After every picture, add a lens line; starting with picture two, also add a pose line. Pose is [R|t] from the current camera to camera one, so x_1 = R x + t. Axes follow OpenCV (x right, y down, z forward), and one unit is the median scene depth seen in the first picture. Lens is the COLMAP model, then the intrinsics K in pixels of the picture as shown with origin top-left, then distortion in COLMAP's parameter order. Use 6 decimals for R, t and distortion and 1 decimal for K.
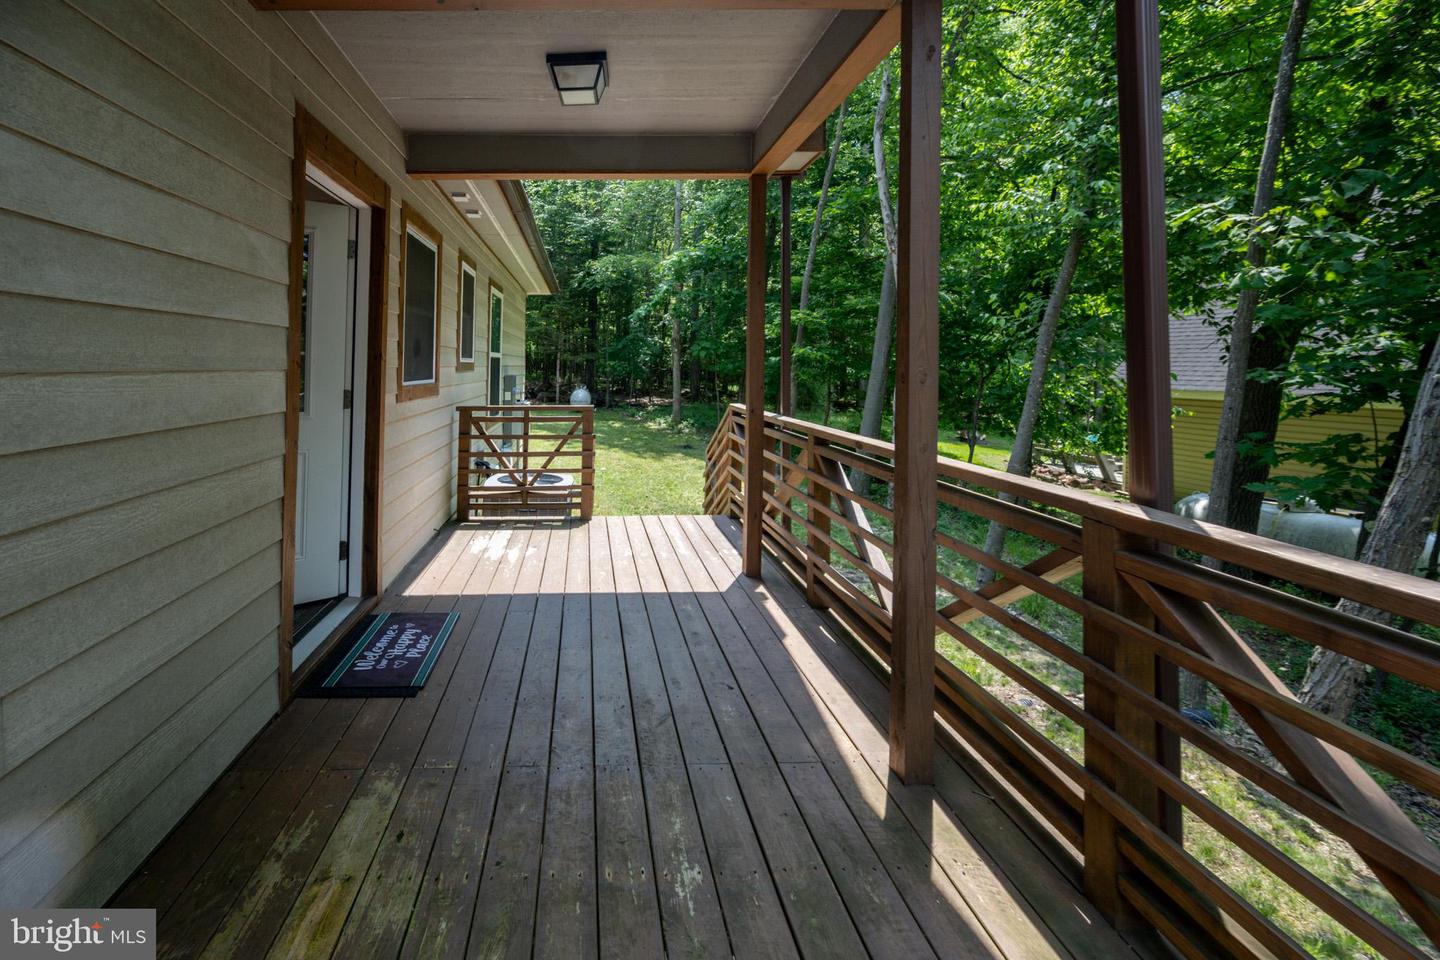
lens RADIAL K [[570.6, 0, 720.0], [0, 570.6, 480.0], [0, 0, 1]] dist [-0.000616, -0.000018]
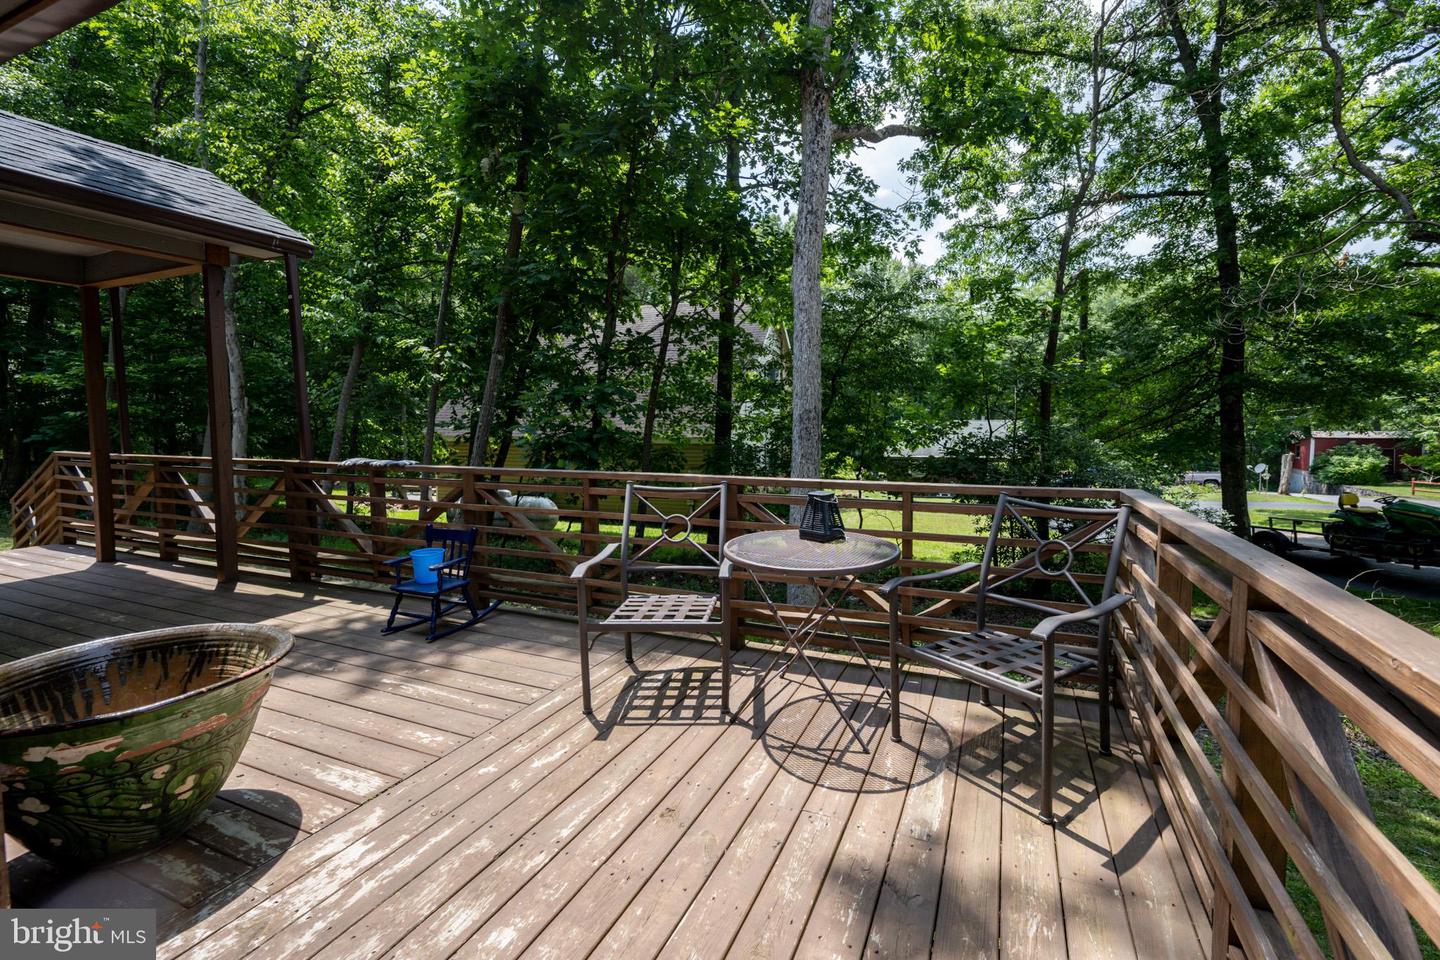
lens RADIAL K [[570.6, 0, 720.0], [0, 570.6, 480.0], [0, 0, 1]] dist [-0.000616, -0.000018]
pose [[0.583814, -0.076080, 0.808315, -0.189208], [0.153818, 0.987933, -0.018111, 0.221744], [-0.797183, 0.134906, 0.588472, -1.034804]]
